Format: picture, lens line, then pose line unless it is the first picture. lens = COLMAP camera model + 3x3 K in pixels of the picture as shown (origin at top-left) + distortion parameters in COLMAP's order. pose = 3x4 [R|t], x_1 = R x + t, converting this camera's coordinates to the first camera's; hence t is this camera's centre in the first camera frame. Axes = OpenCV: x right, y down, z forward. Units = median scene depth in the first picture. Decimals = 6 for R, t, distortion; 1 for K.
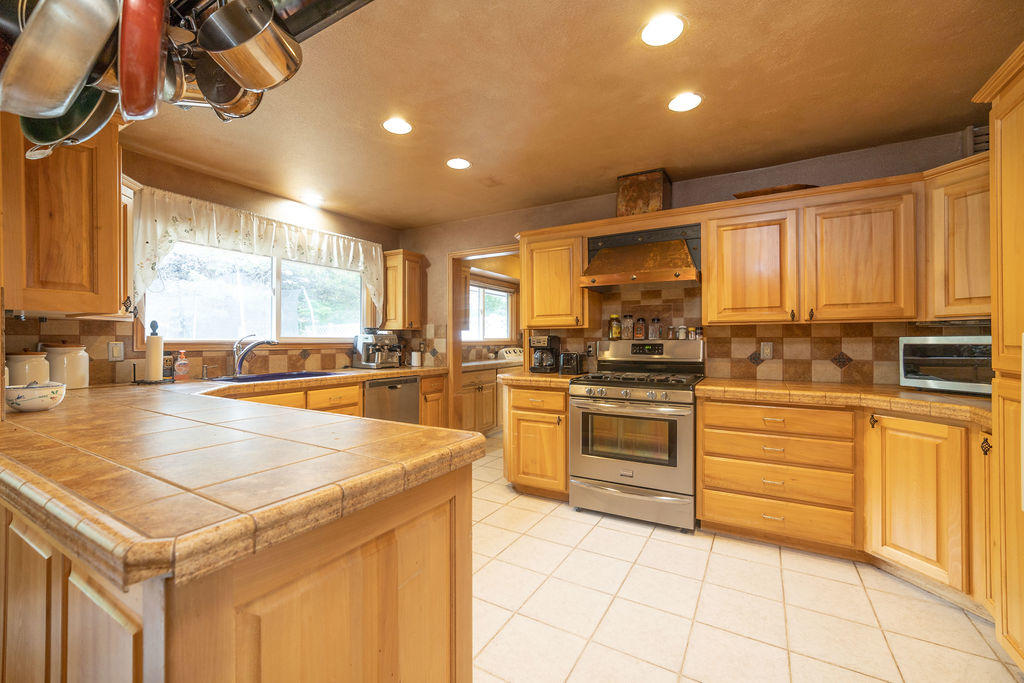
lens RADIAL K [[428.7, 0, 511.8], [0, 428.7, 340.3], [0, 0, 1]] dist [-0.001788, -0.000042]
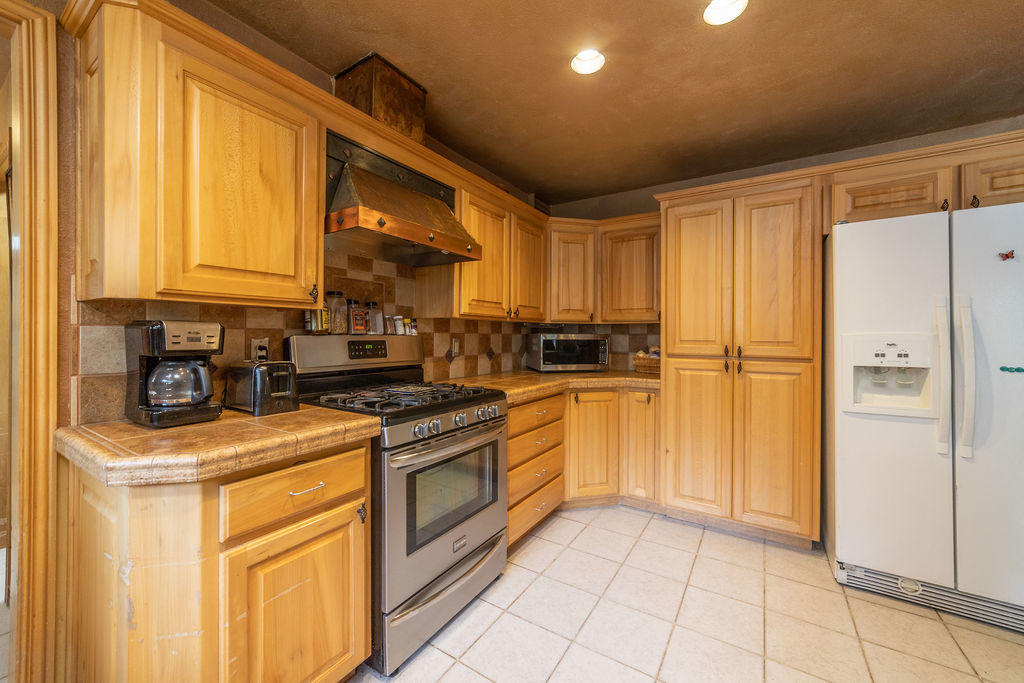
lens RADIAL K [[428.7, 0, 513.0], [0, 428.7, 332.5], [0, 0, 1]] dist [-0.001788, -0.000042]
pose [[0.014307, 0.011212, 0.999835, -0.339826], [-0.006173, 0.999919, -0.011124, 0.001535], [-0.999879, -0.006013, 0.014375, 0.842429]]
